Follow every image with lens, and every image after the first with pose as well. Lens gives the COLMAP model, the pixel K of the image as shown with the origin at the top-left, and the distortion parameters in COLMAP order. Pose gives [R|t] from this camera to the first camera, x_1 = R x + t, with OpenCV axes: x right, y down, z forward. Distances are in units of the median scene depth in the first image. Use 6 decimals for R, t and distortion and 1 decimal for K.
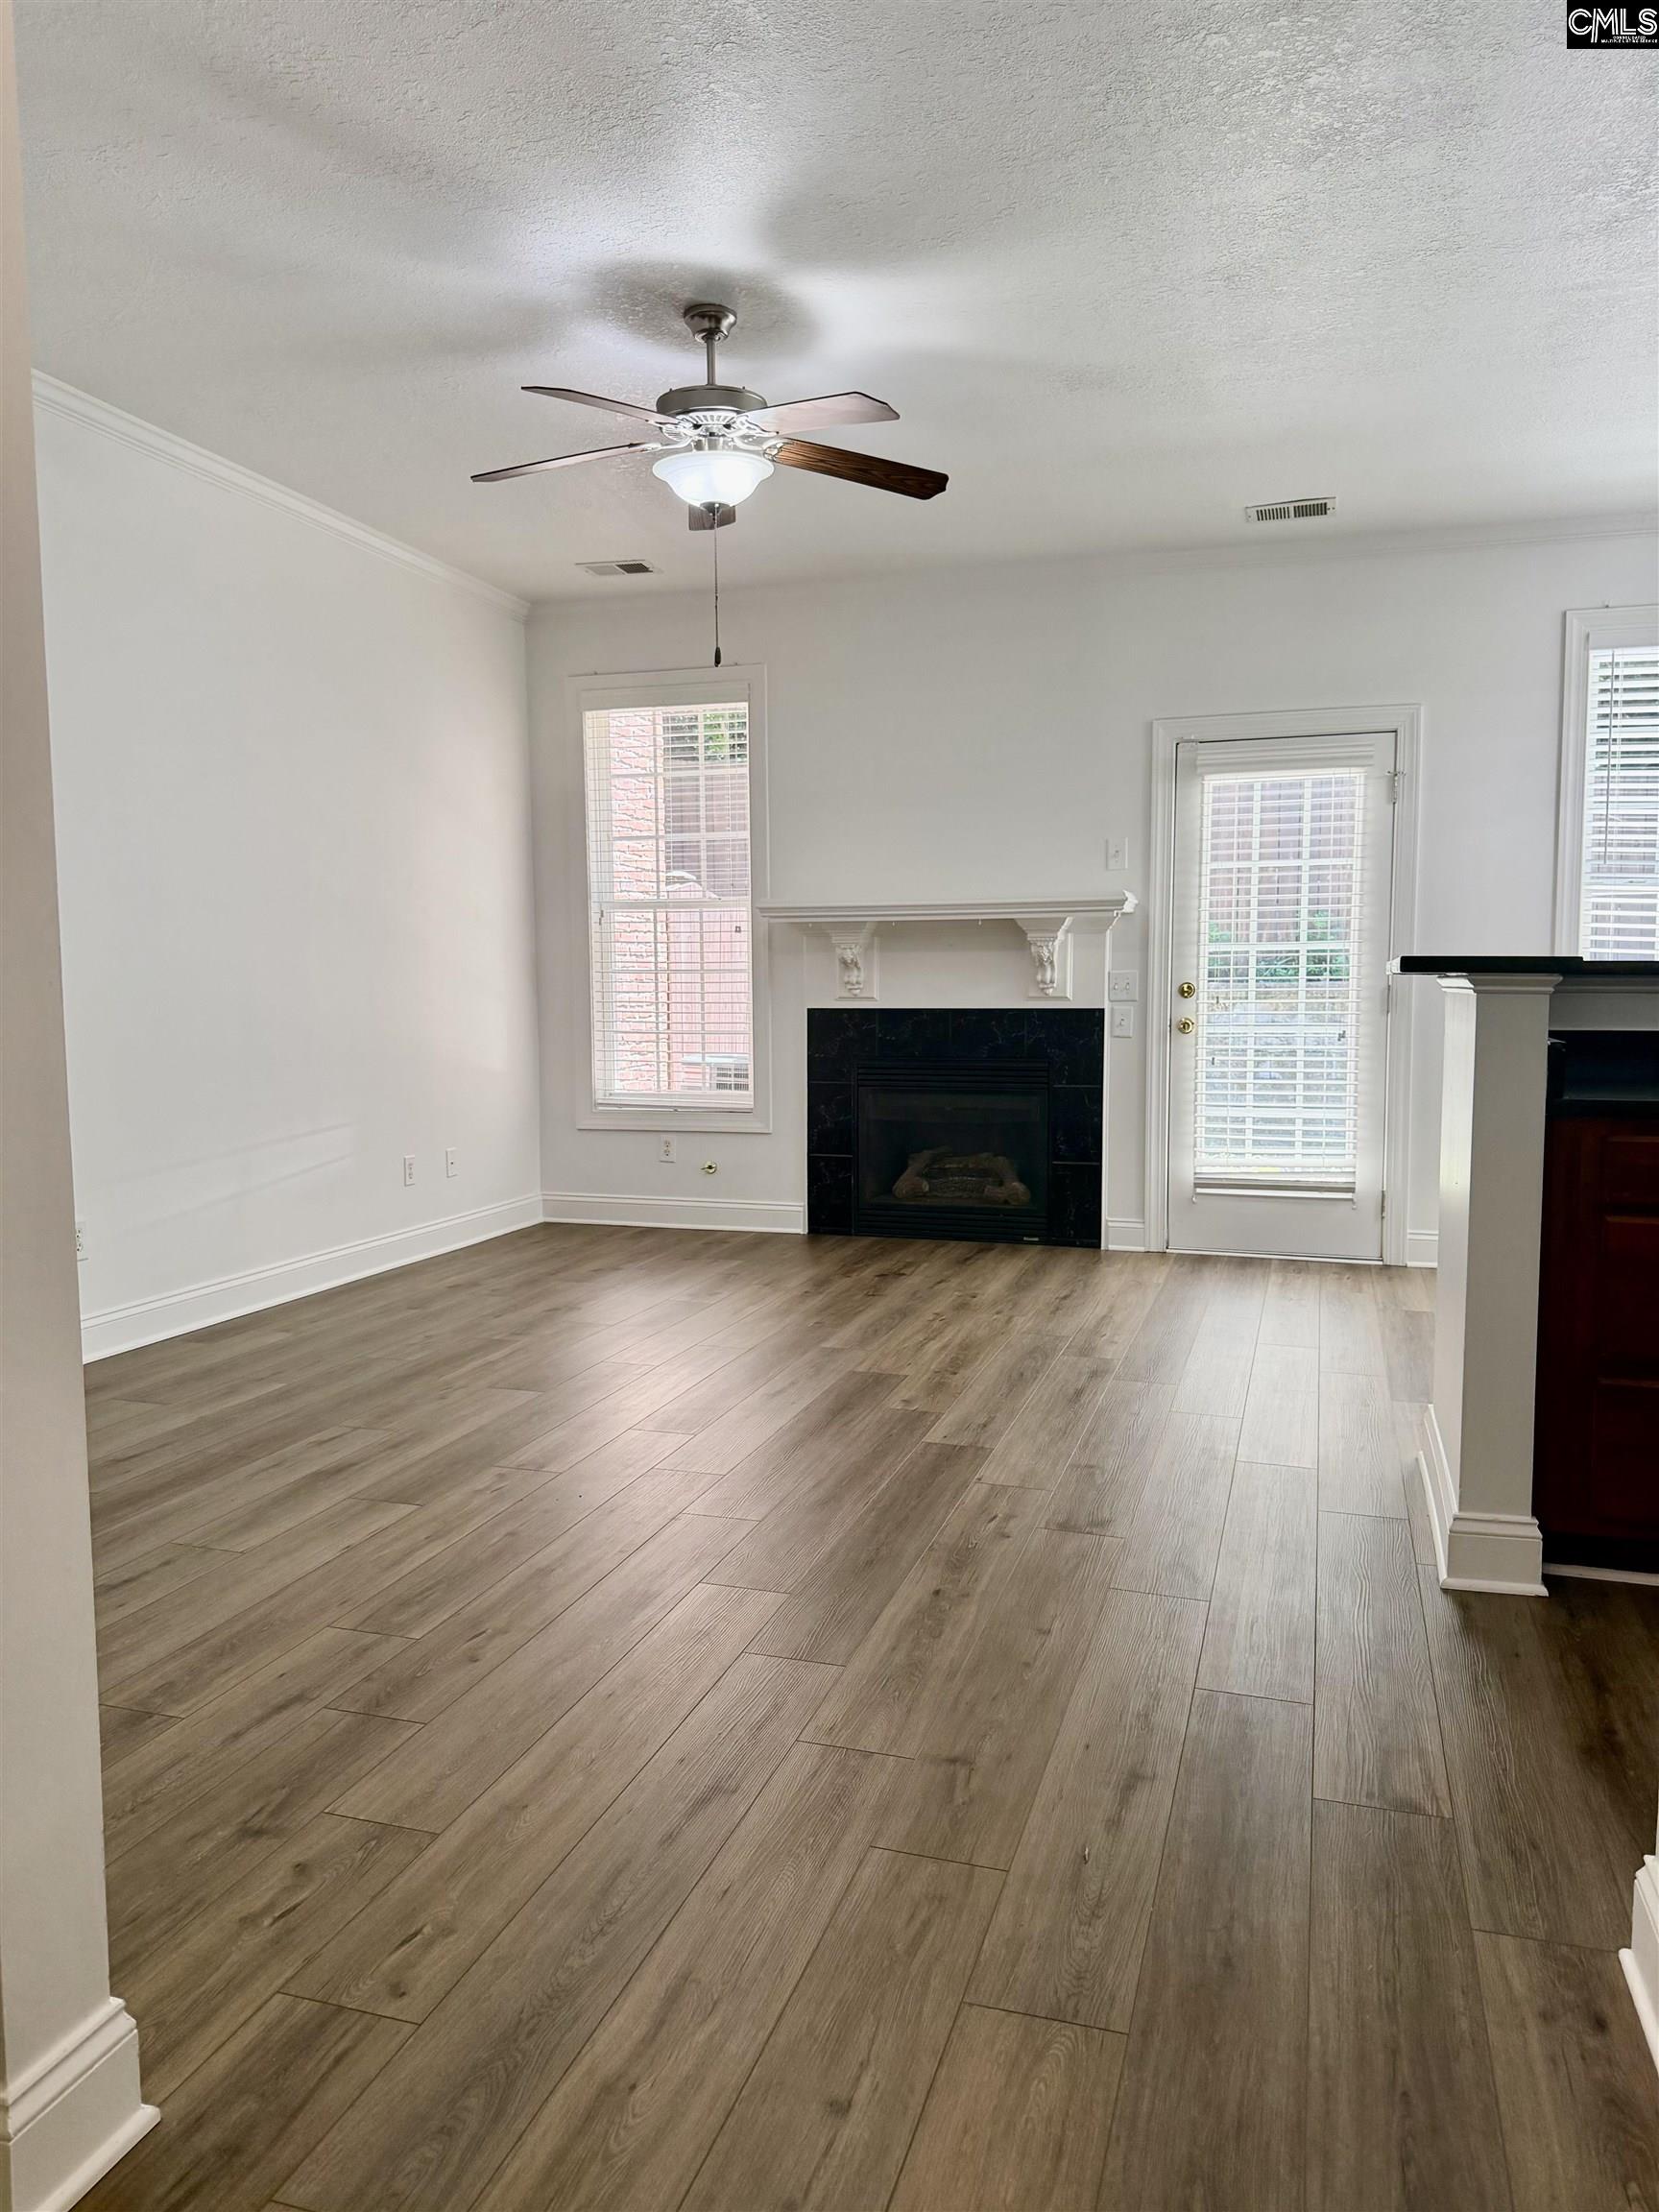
lens RADIAL K [[1531.9, 0, 841.9], [0, 1531.9, 1111.5], [0, 0, 1]] dist [0.036185, -0.009426]
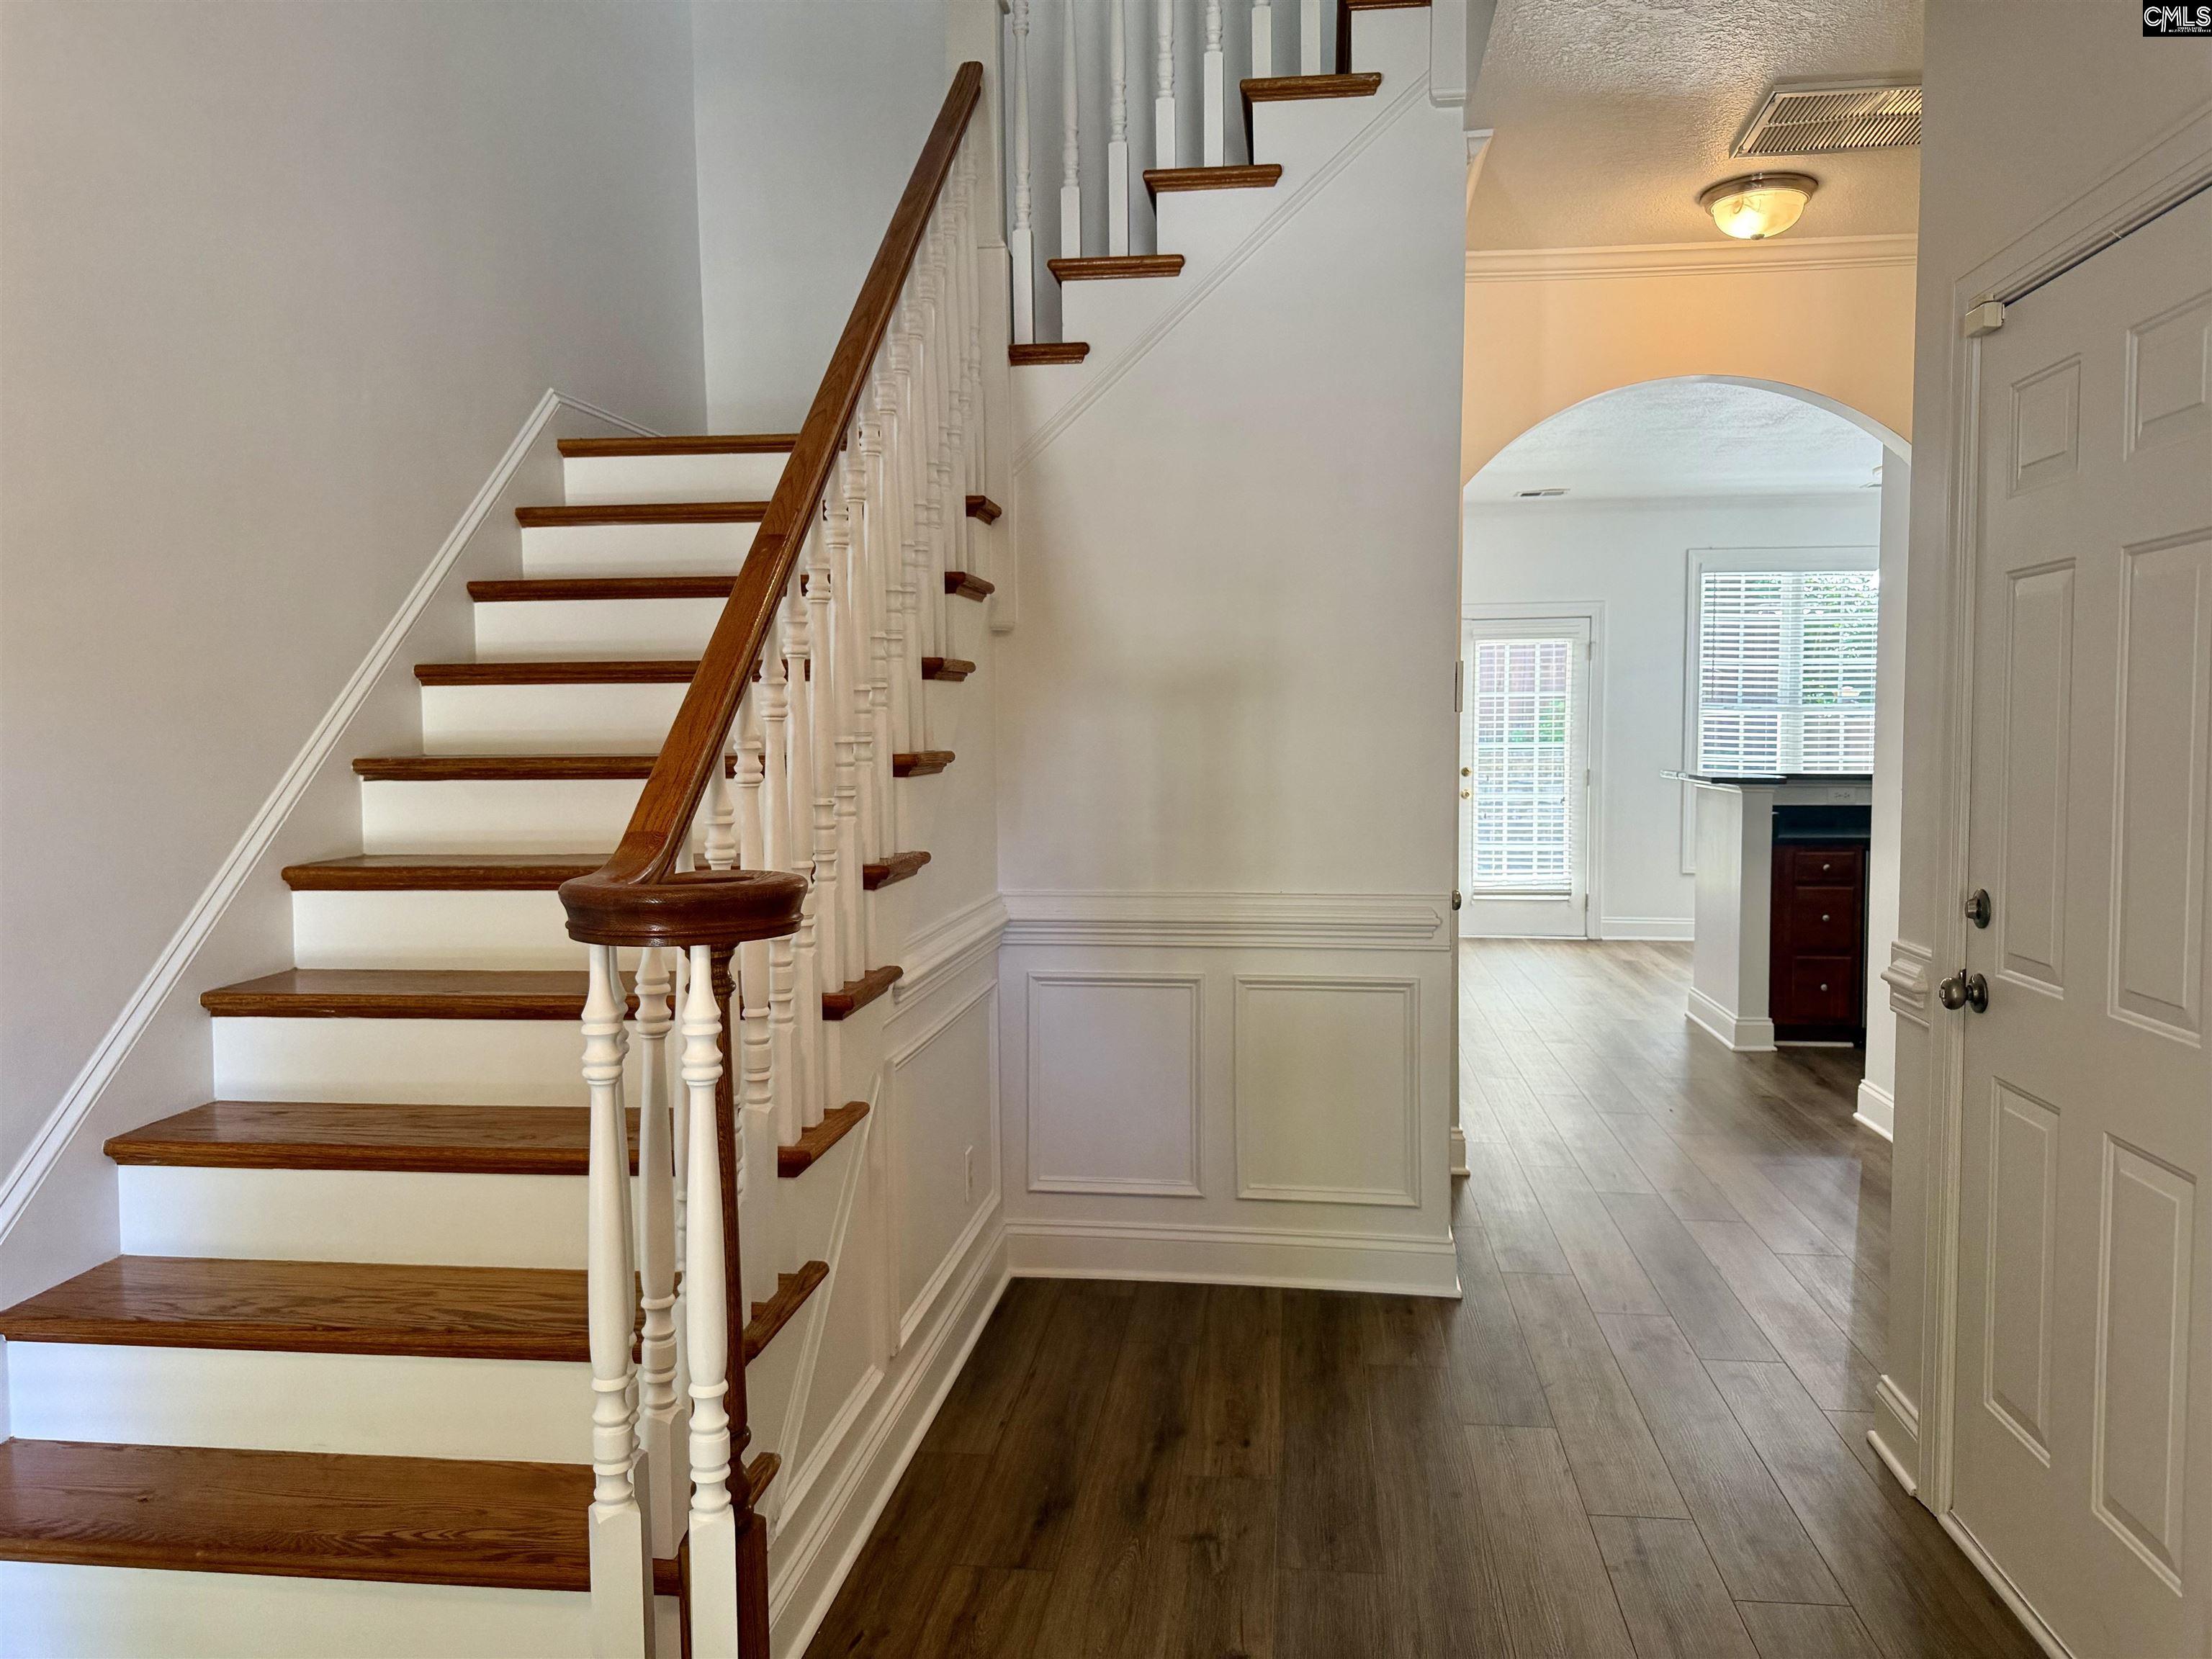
lens RADIAL K [[1531.9, 0, 1098.1], [0, 1531.9, 828.6], [0, 0, 1]] dist [0.036185, -0.009426]
pose [[0.985163, -0.017068, 0.170770, -0.454926], [0.020227, 0.999655, -0.016774, -0.001402], [-0.170425, 0.019980, 0.985168, -0.541292]]
